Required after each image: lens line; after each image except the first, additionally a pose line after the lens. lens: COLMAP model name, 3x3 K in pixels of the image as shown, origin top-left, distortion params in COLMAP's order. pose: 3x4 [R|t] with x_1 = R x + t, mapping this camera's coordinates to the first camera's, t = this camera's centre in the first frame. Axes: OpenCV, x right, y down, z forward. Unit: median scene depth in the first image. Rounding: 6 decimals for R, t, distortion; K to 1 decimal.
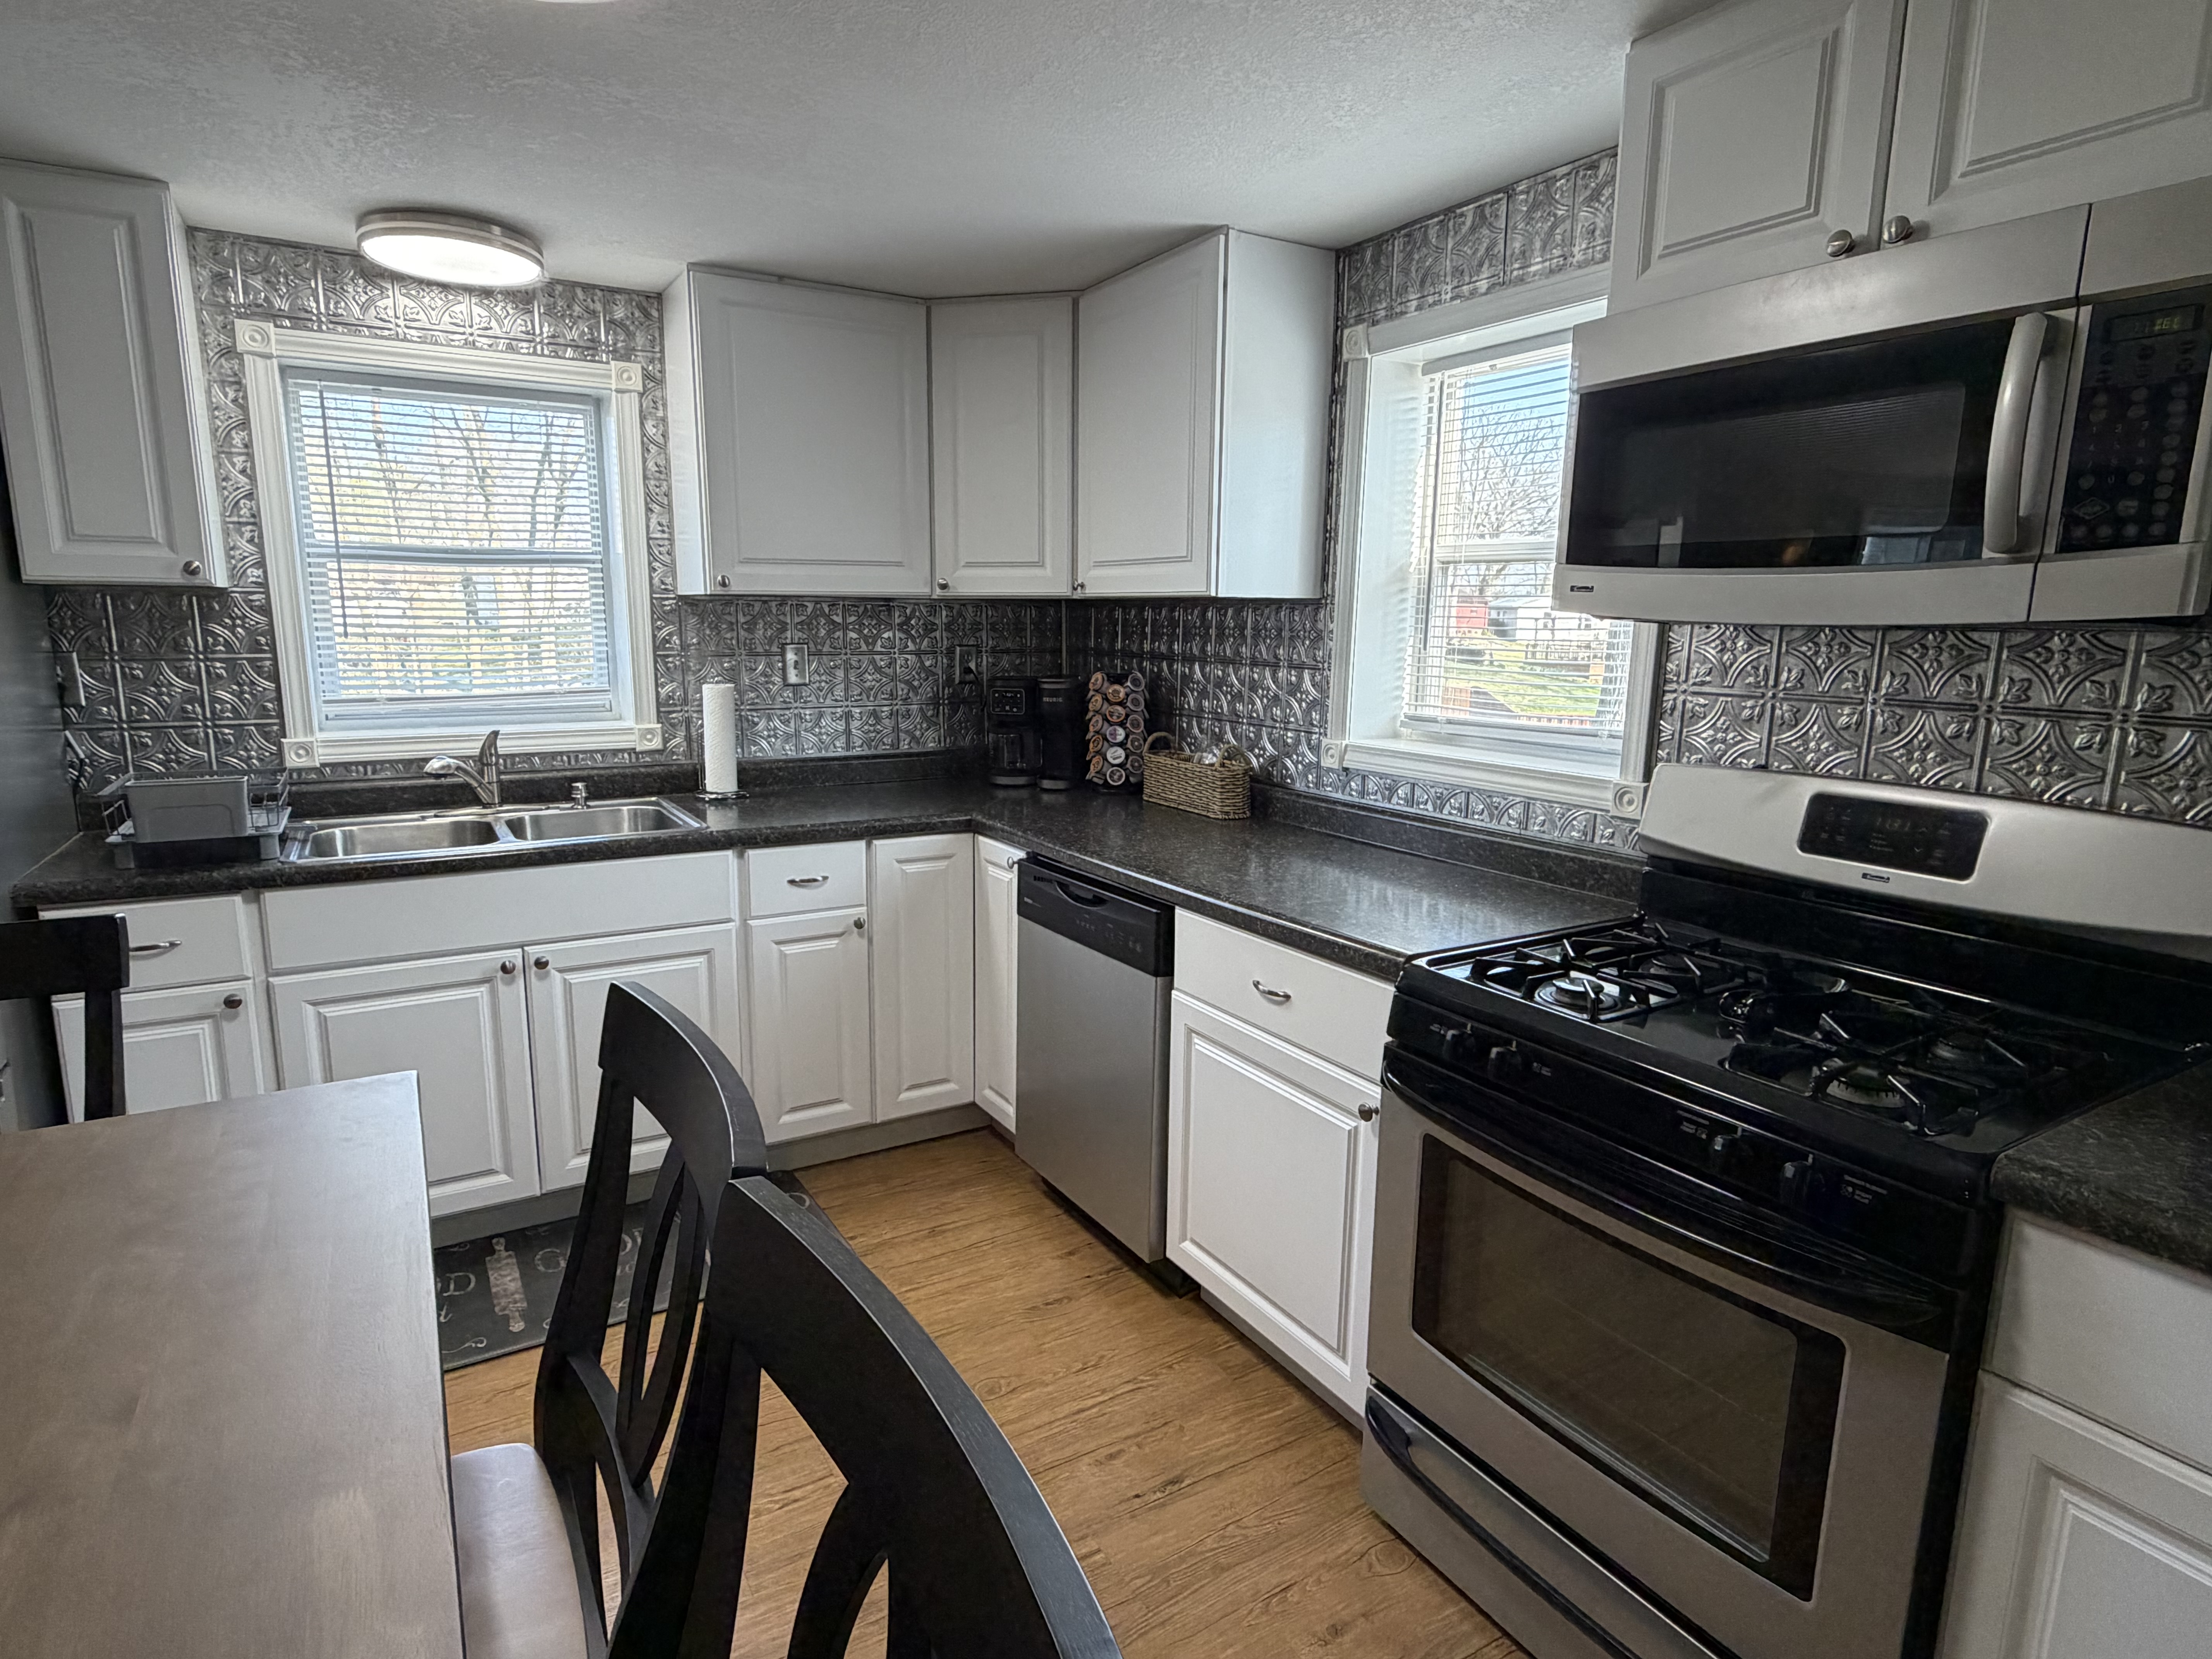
lens RADIAL K [[1188.2, 0, 1097.2], [0, 1188.2, 831.2], [0, 0, 1]] dist [-0.002783, 0.001528]
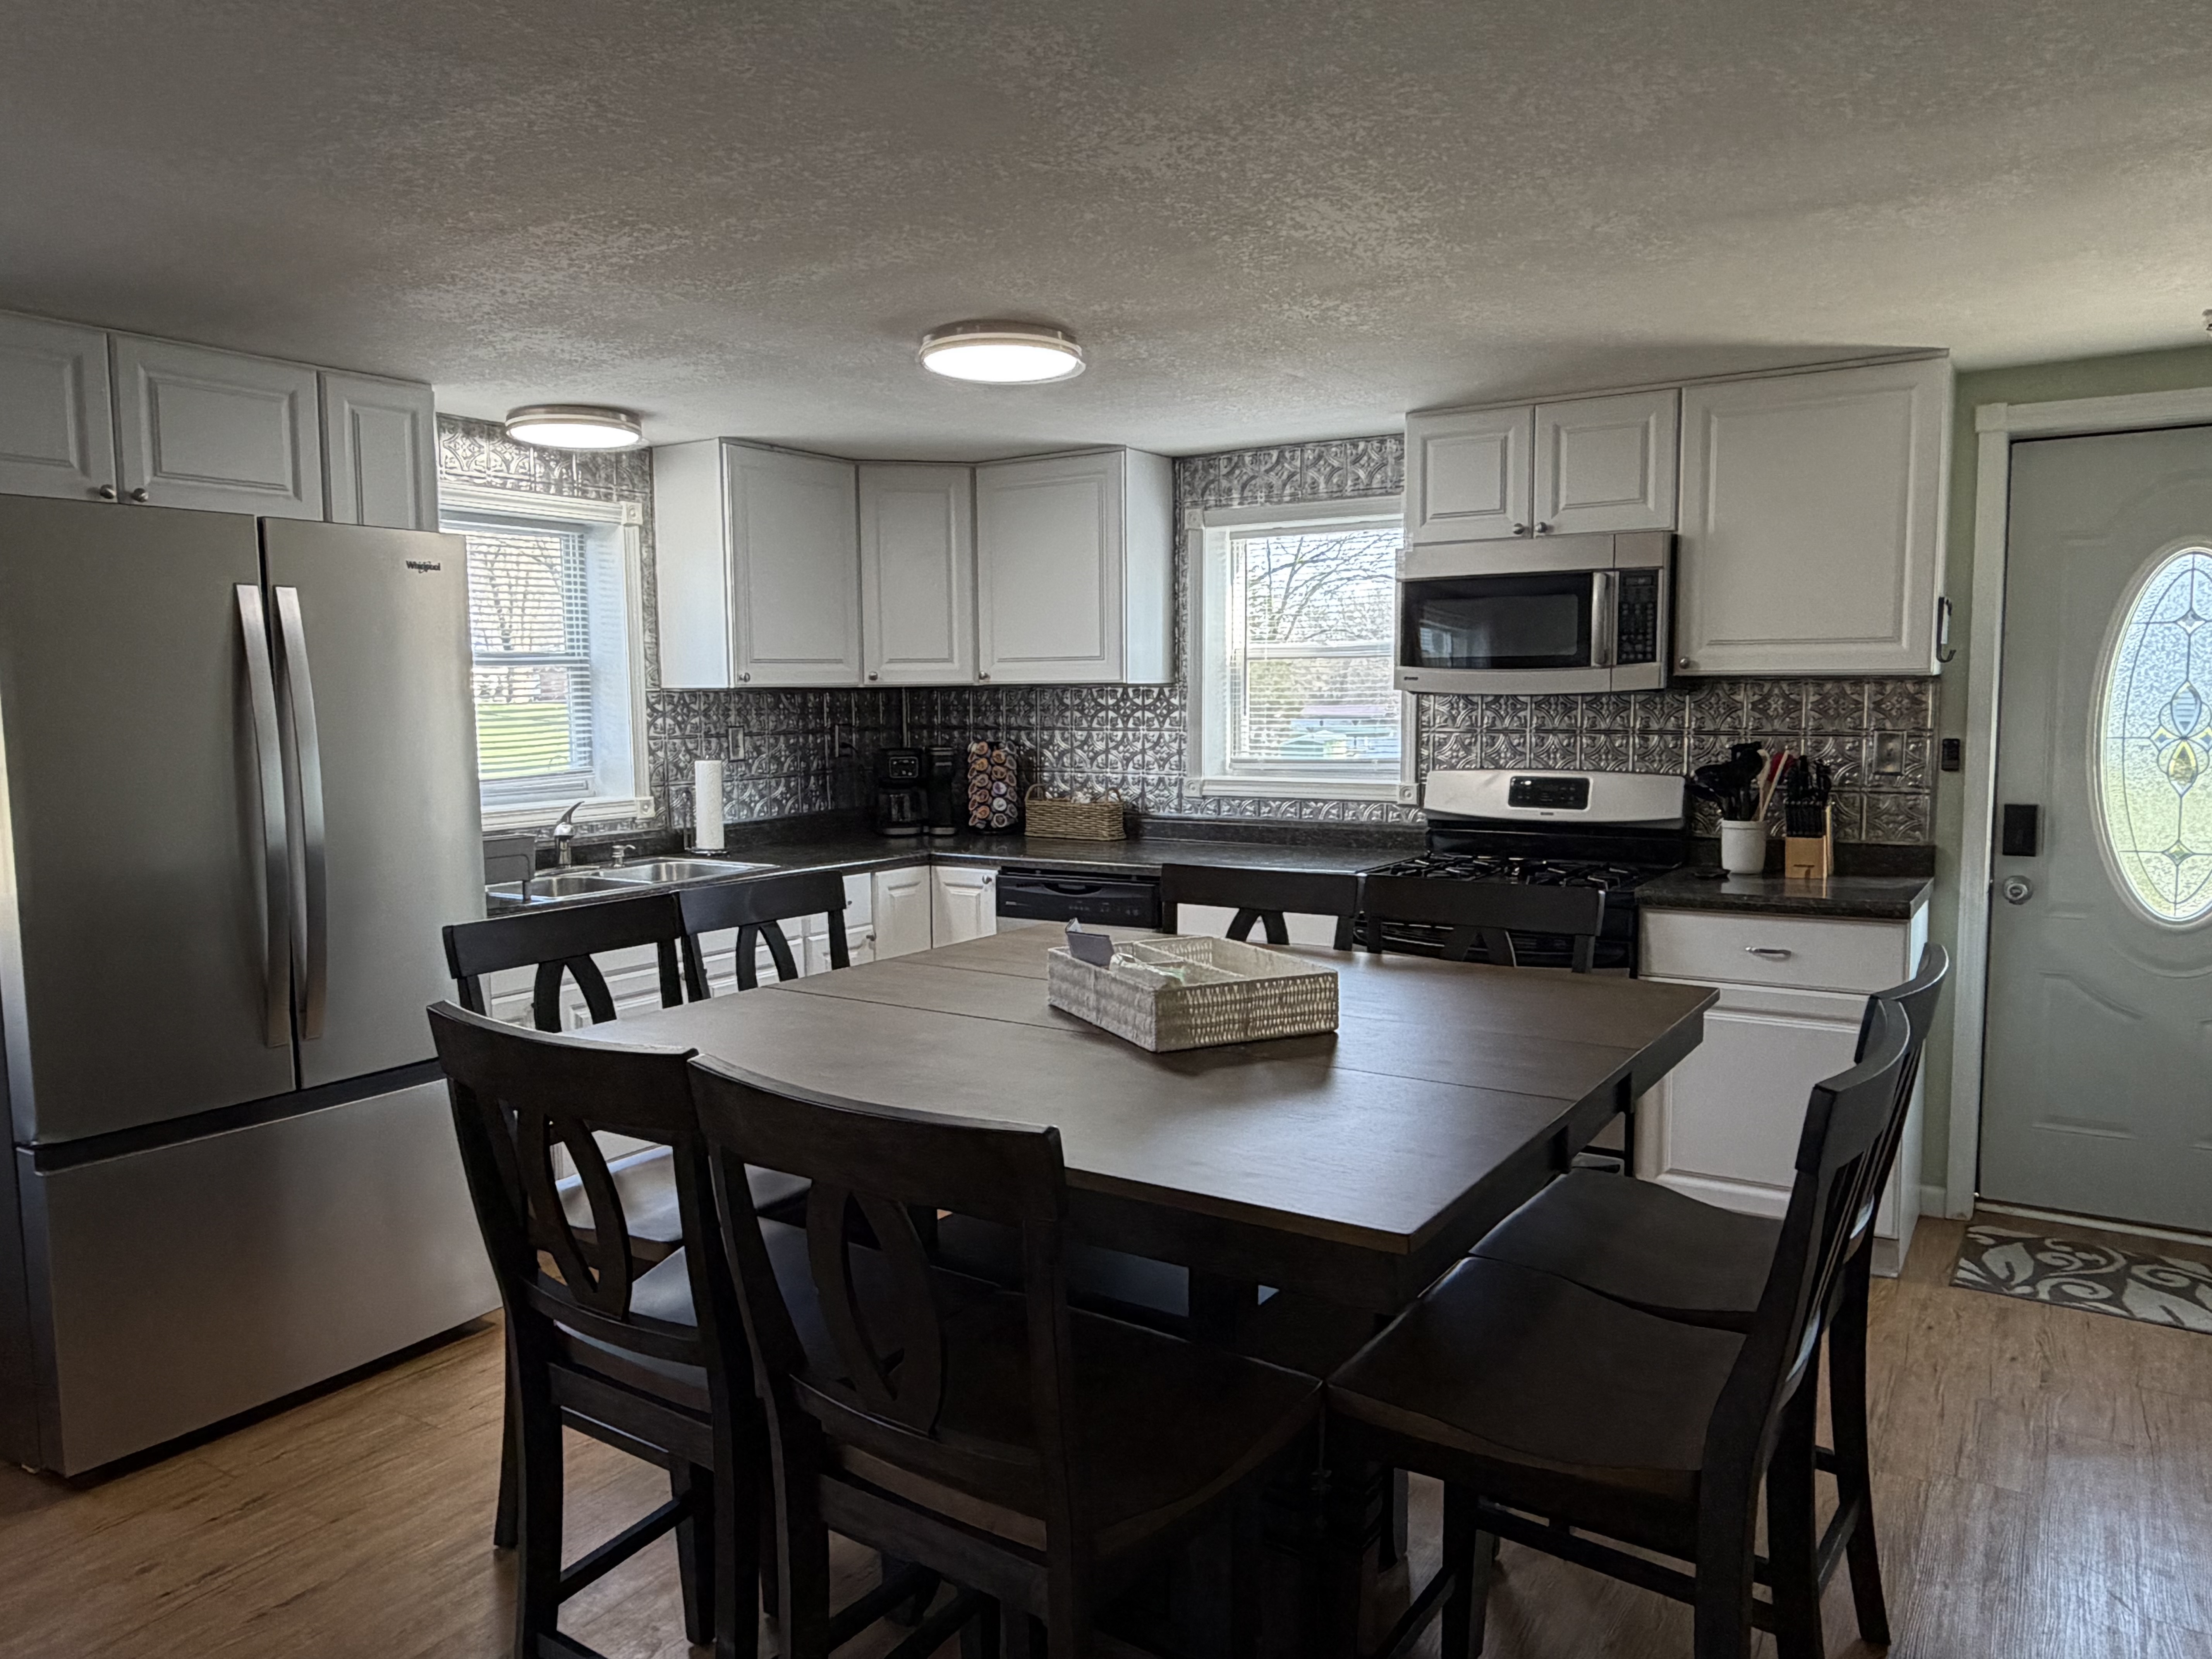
lens RADIAL K [[1485.3, 0, 1106.0], [0, 1485.3, 829.5], [0, 0, 1]] dist [-0.000604, 0.002996]
pose [[0.898756, -0.059931, 0.434333, -0.718395], [0.097458, 0.993139, -0.064631, 0.097923], [-0.427480, 0.100417, 0.898431, -0.616759]]
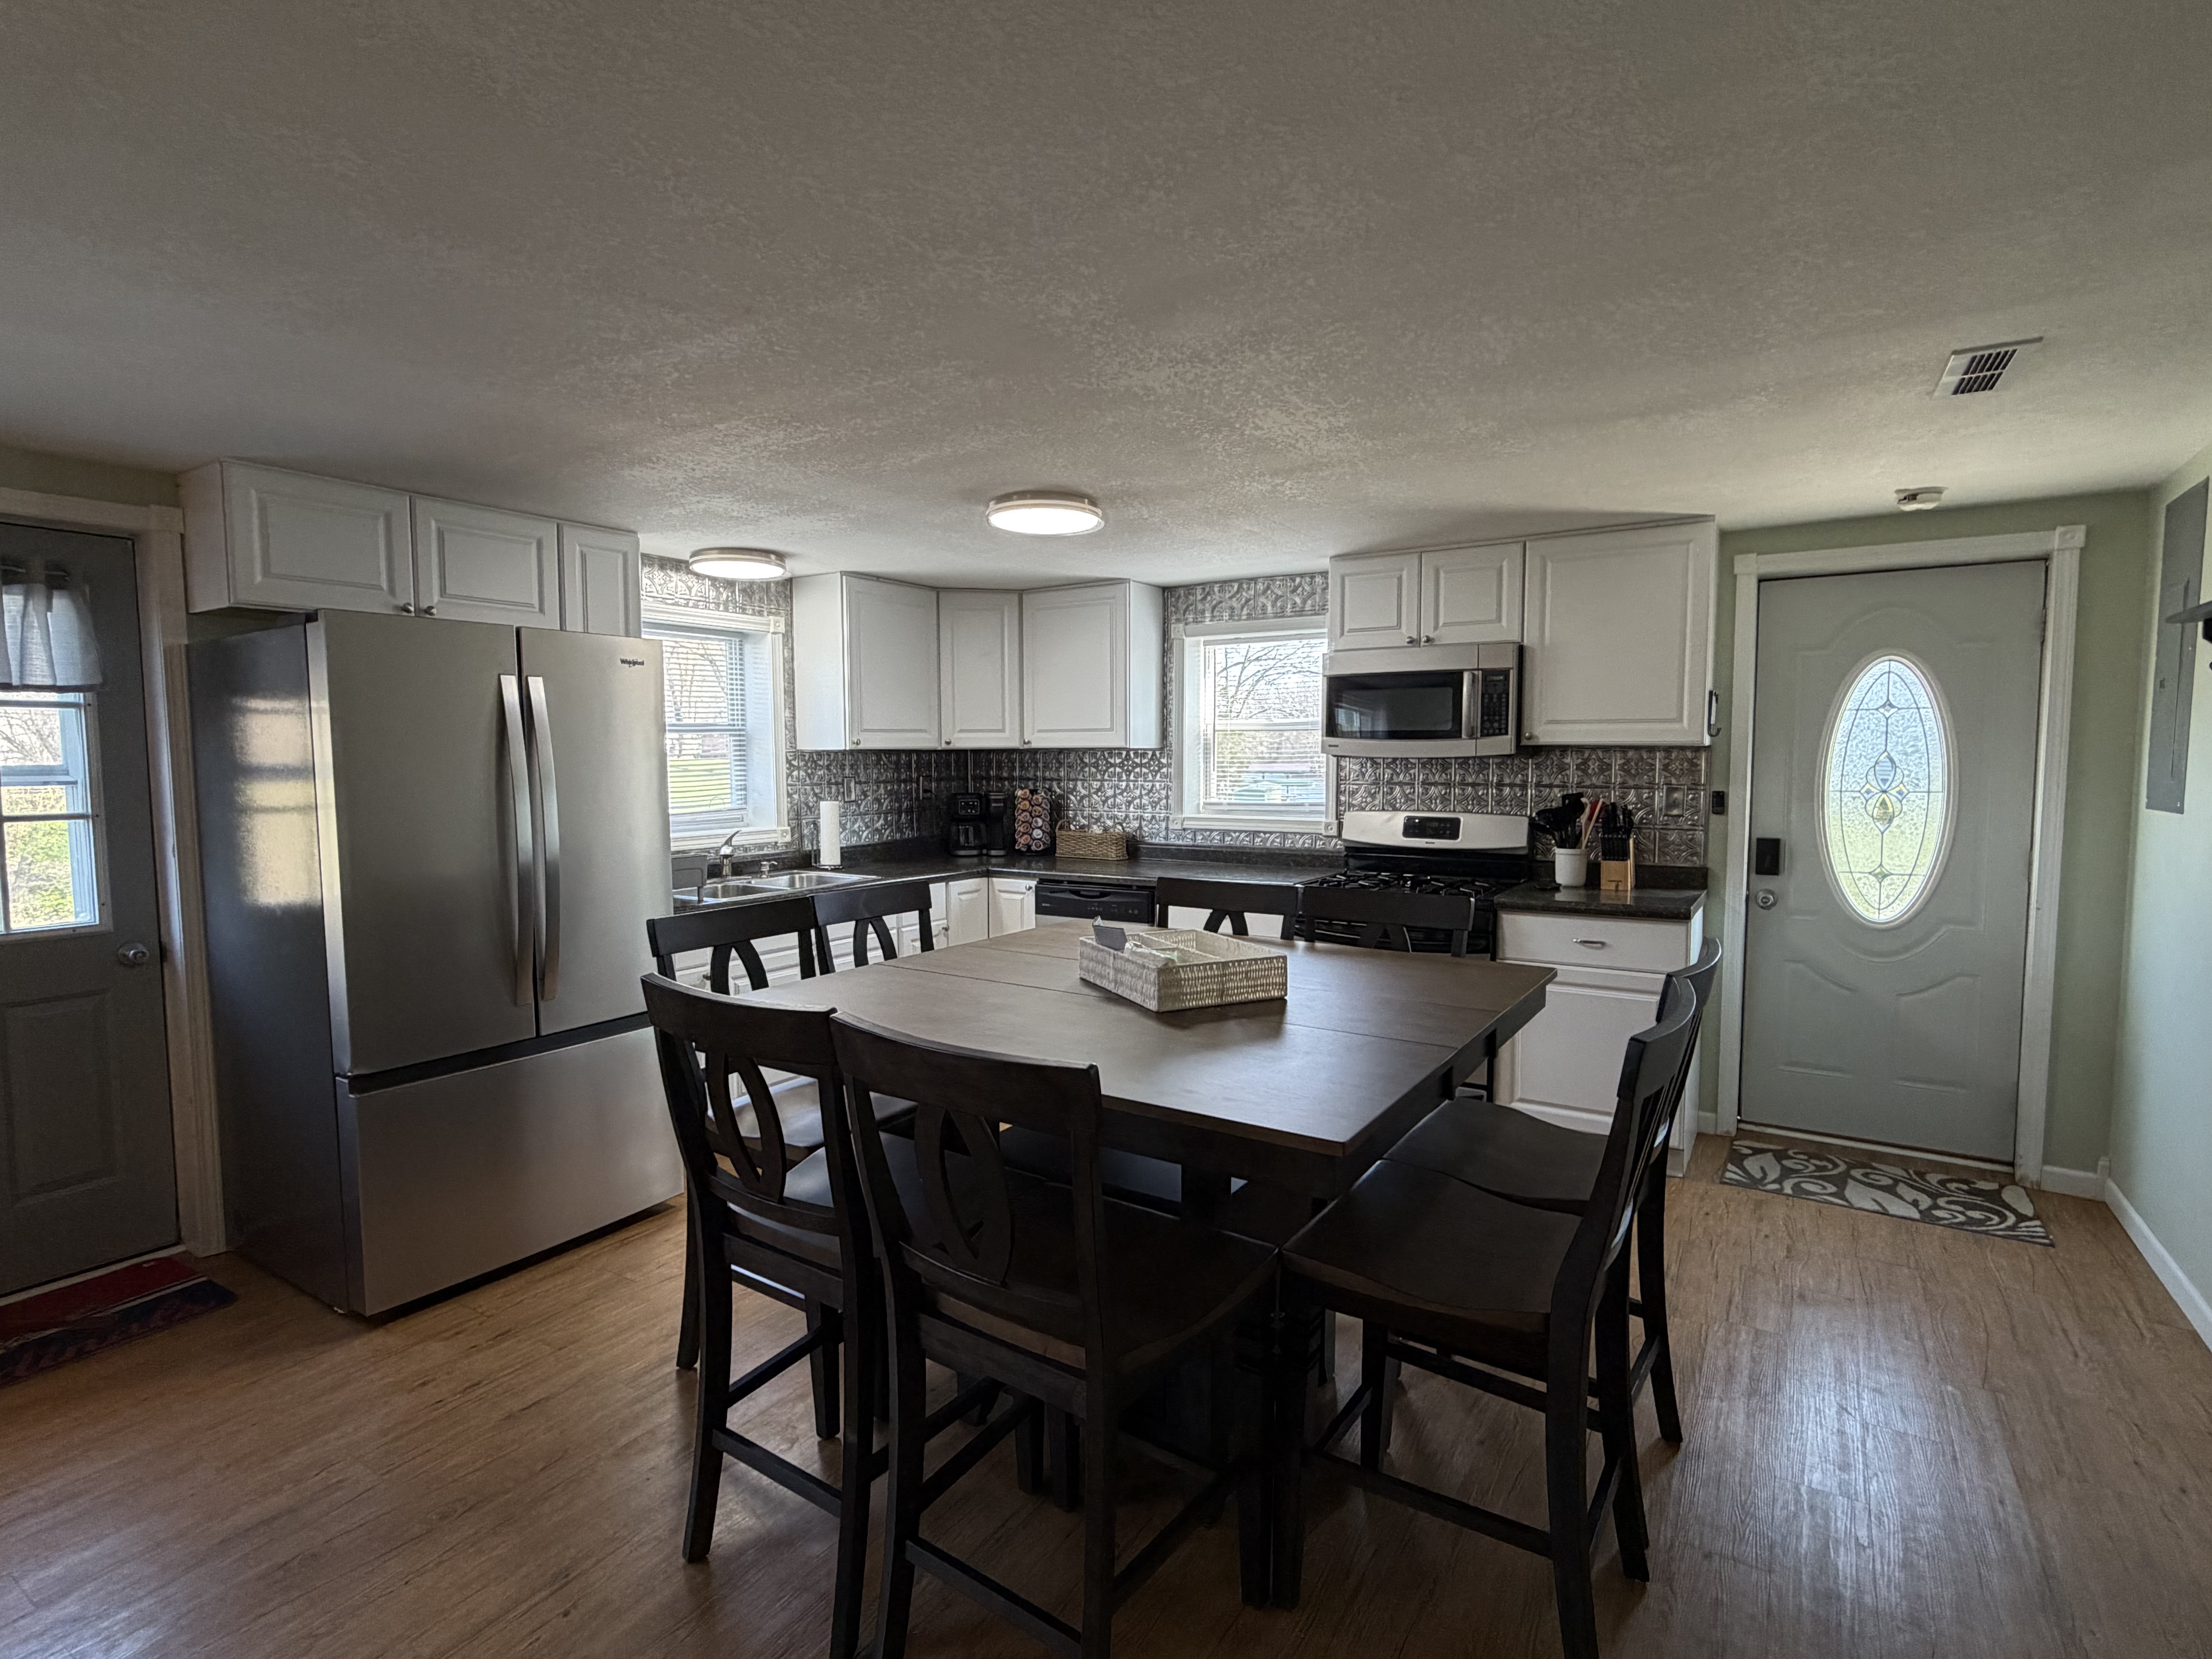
lens RADIAL K [[1068.8, 0, 1112.0], [0, 1068.8, 828.4], [0, 0, 1]] dist [0.001666, -0.000176]
pose [[0.897321, -0.045470, 0.439030, -0.732458], [0.092302, 0.992018, -0.085911, 0.096552], [-0.431620, 0.117613, 0.894355, -0.620985]]
